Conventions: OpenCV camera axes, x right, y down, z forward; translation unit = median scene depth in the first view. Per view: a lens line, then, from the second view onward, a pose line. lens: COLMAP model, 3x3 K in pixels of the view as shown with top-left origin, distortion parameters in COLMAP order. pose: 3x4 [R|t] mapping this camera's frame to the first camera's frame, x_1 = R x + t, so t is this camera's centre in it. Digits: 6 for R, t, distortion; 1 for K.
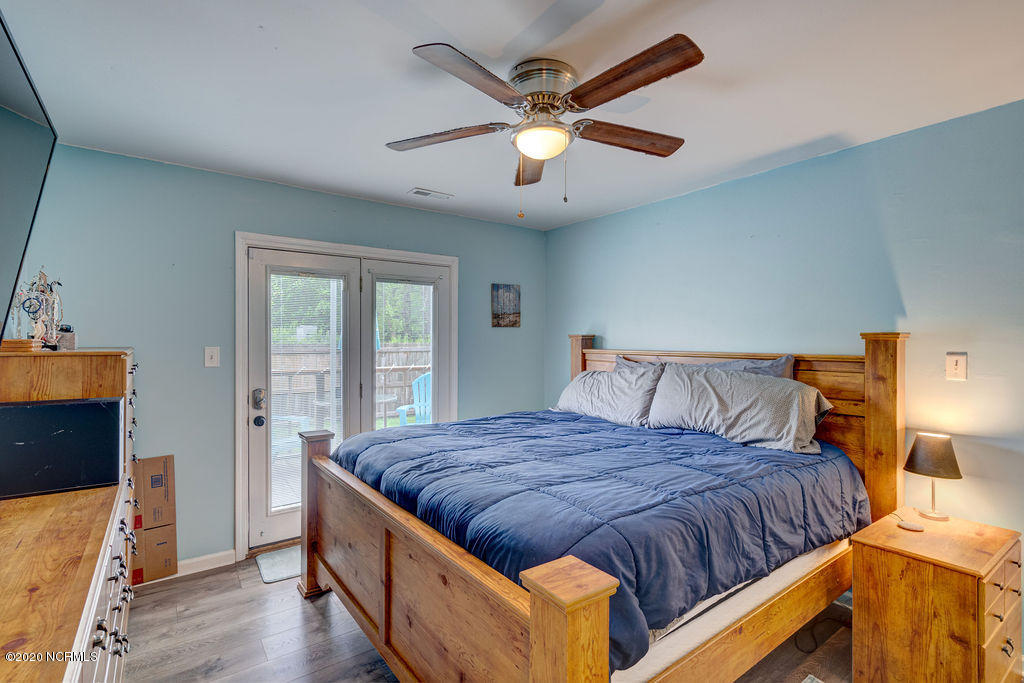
lens RADIAL K [[486.7, 0, 516.6], [0, 486.7, 340.9], [0, 0, 1]] dist [-0.001679, 0.000272]
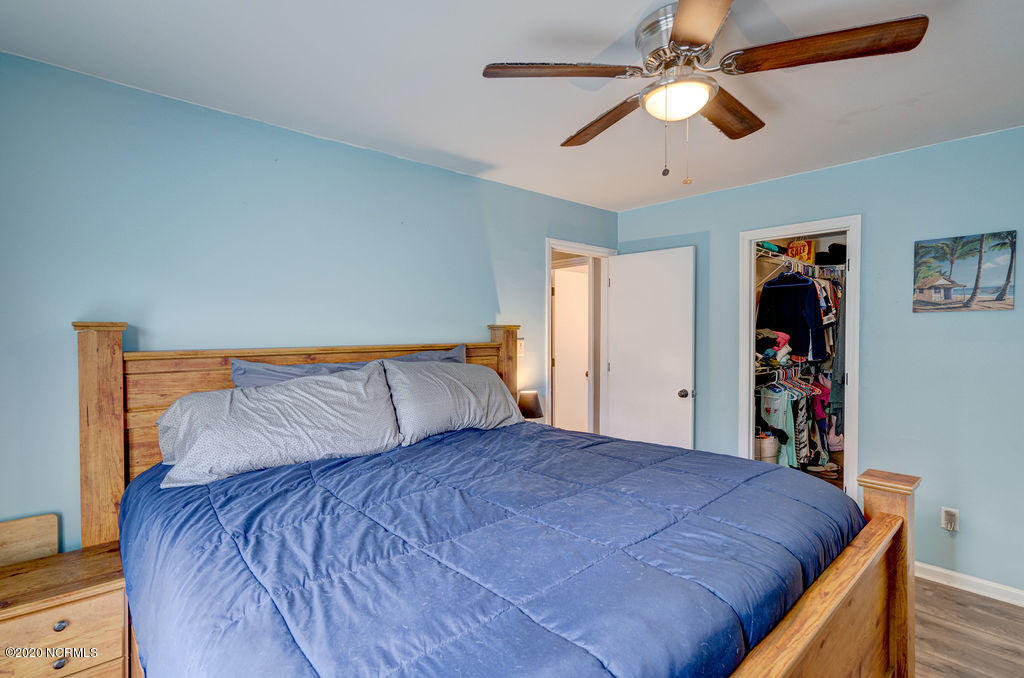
lens RADIAL K [[486.7, 0, 520.0], [0, 486.7, 340.4], [0, 0, 1]] dist [-0.001679, 0.000272]
pose [[-0.096951, -0.024400, 0.994990, -0.329367], [0.006221, 0.999665, 0.025121, -0.004197], [-0.995270, 0.008625, -0.096766, 0.573875]]
